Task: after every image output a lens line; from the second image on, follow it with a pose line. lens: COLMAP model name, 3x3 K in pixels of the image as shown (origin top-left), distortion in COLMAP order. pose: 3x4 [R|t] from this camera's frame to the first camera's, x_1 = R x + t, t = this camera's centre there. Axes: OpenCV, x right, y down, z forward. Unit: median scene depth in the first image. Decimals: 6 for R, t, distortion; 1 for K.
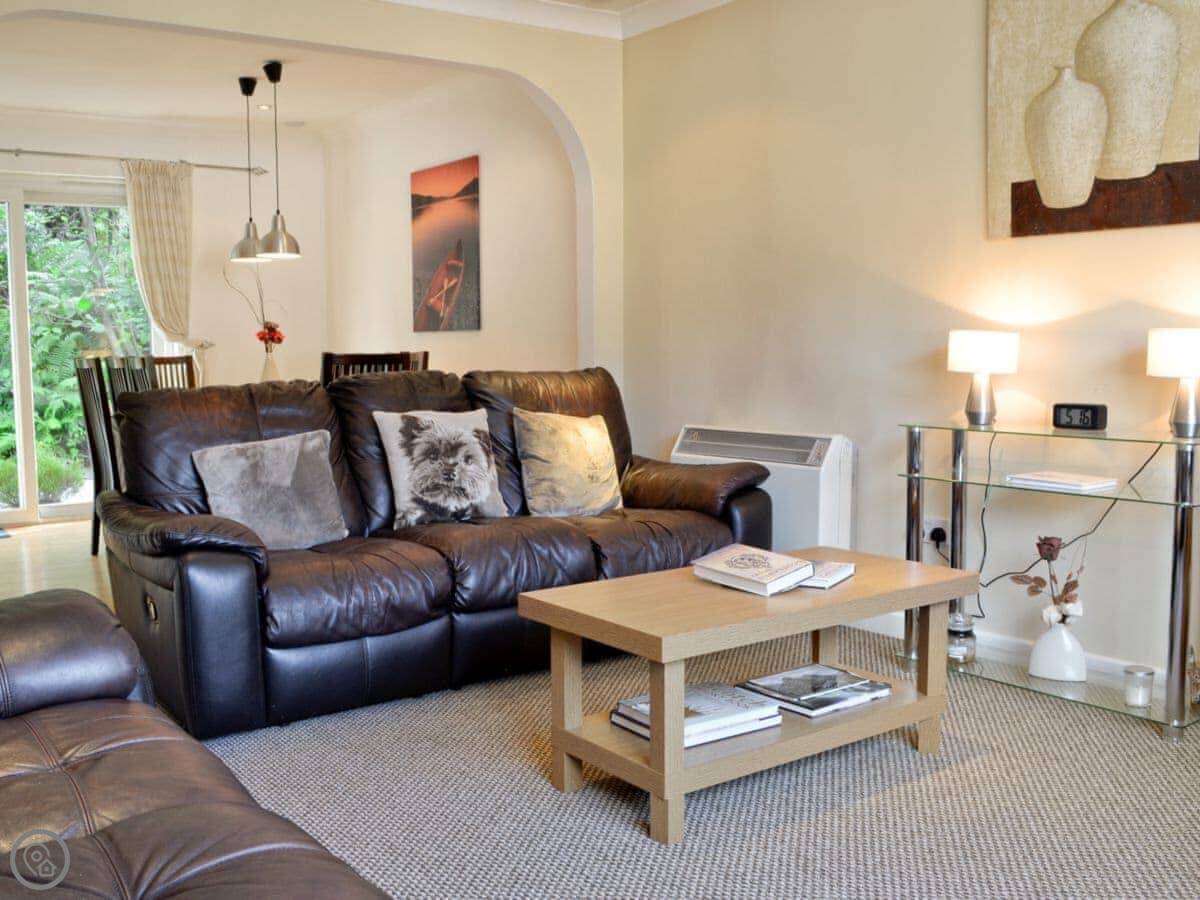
lens RADIAL K [[1148.2, 0, 596.3], [0, 1148.2, 446.4], [0, 0, 1]] dist [-0.063558, 0.000000]
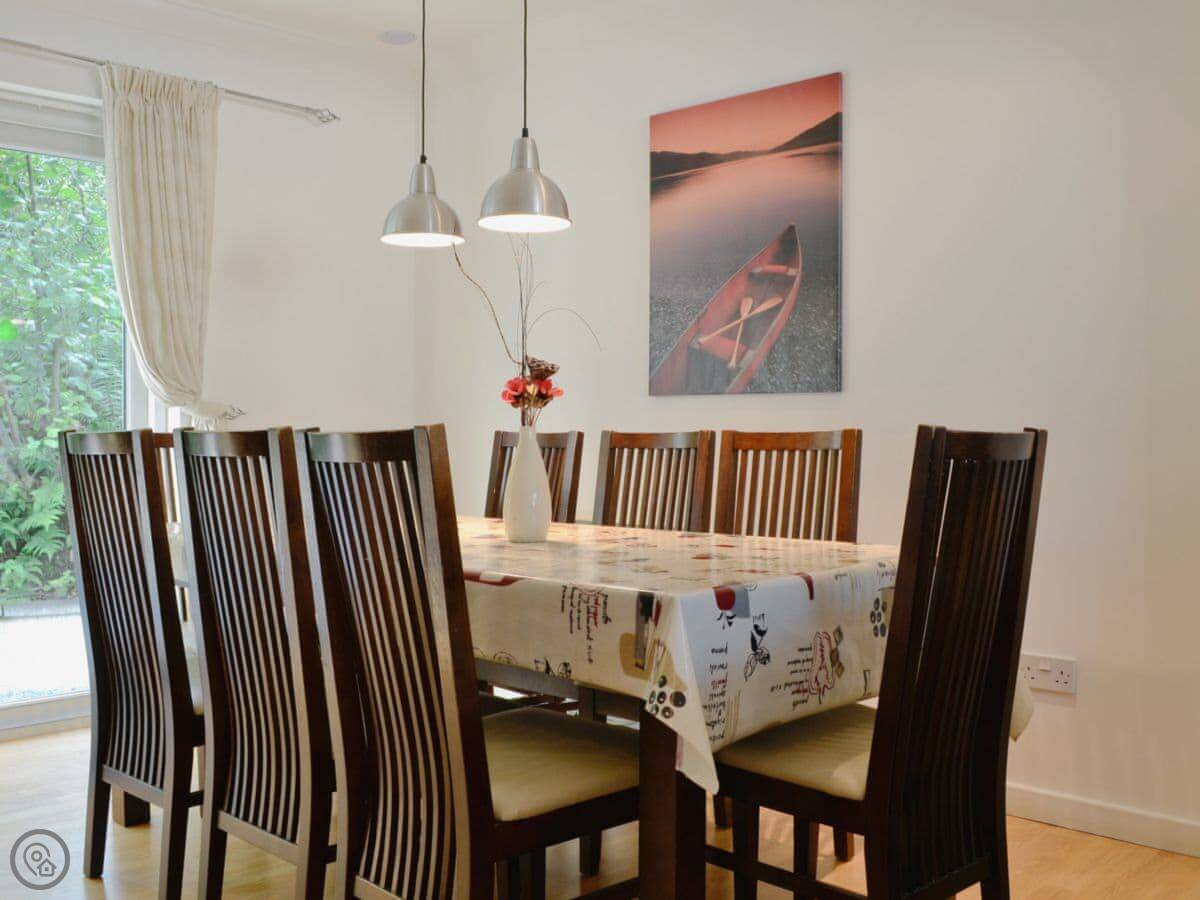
lens RADIAL K [[1148.2, 0, 602.4], [0, 1148.2, 453.3], [0, 0, 1]] dist [-0.063558, 0.000000]
pose [[0.984871, 0.011714, 0.172894, -0.280015], [0.000407, 0.997554, -0.069902, -0.032665], [-0.173290, 0.068915, 0.982457, 0.455987]]
